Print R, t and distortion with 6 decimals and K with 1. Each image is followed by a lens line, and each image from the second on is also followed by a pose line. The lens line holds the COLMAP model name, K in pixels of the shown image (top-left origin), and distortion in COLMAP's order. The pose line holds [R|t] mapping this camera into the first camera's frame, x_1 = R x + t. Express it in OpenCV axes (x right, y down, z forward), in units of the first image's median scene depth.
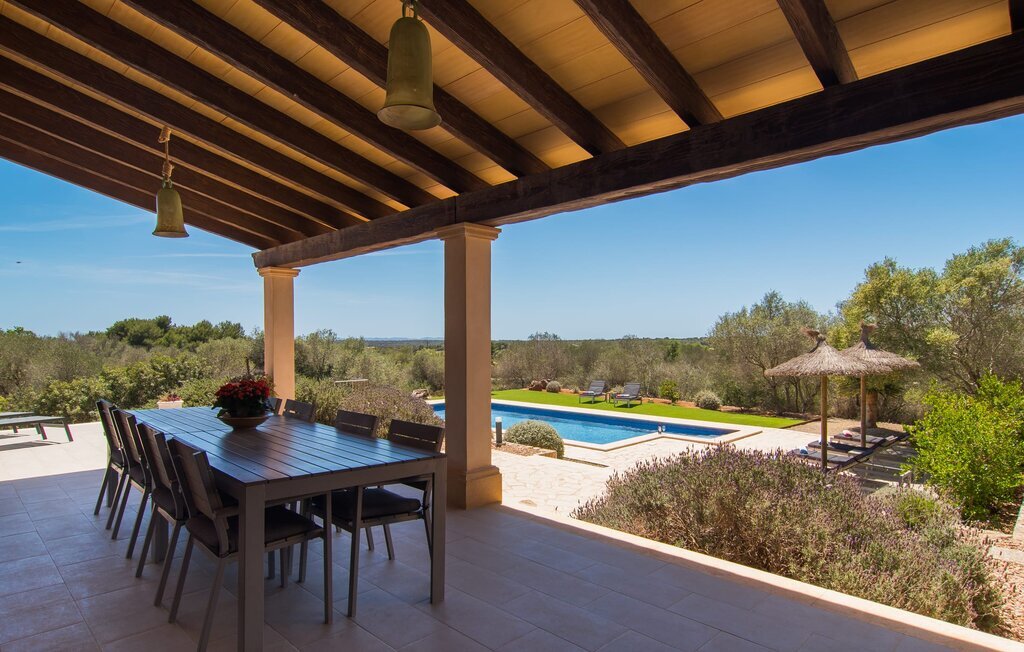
lens RADIAL K [[561.2, 0, 512.6], [0, 561.2, 343.6], [0, 0, 1]] dist [0.000054, 0.000744]
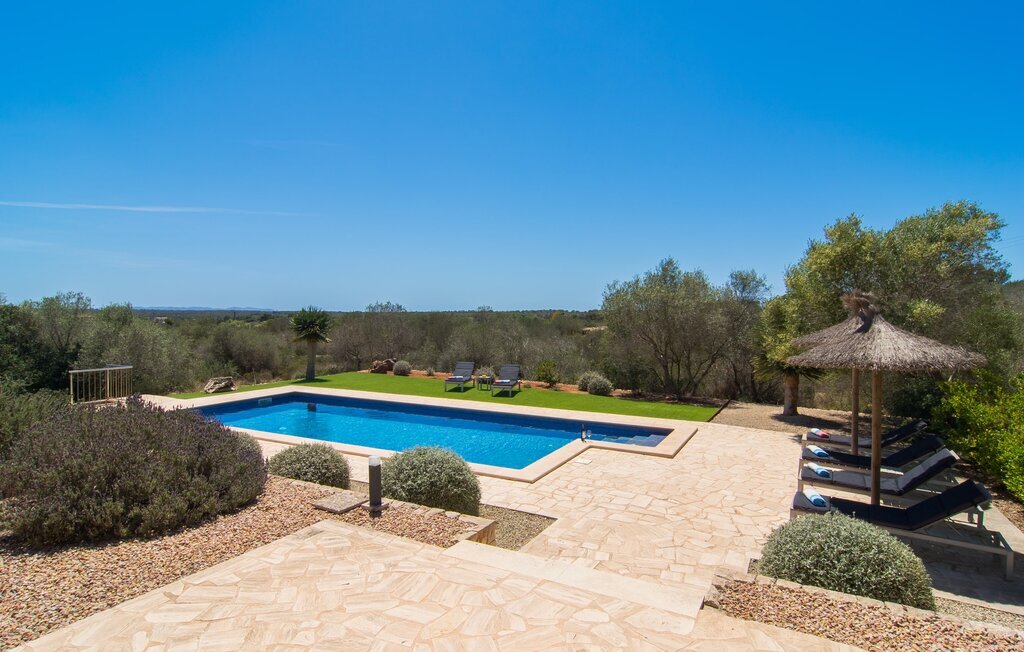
lens RADIAL K [[560.2, 0, 522.7], [0, 560.2, 319.1], [0, 0, 1]] dist [-0.000083, 0.000226]
pose [[0.947853, 0.006595, 0.318639, -0.022782], [-0.008499, 0.999953, 0.004585, -0.000240], [-0.318594, -0.007054, 0.947865, 0.170369]]
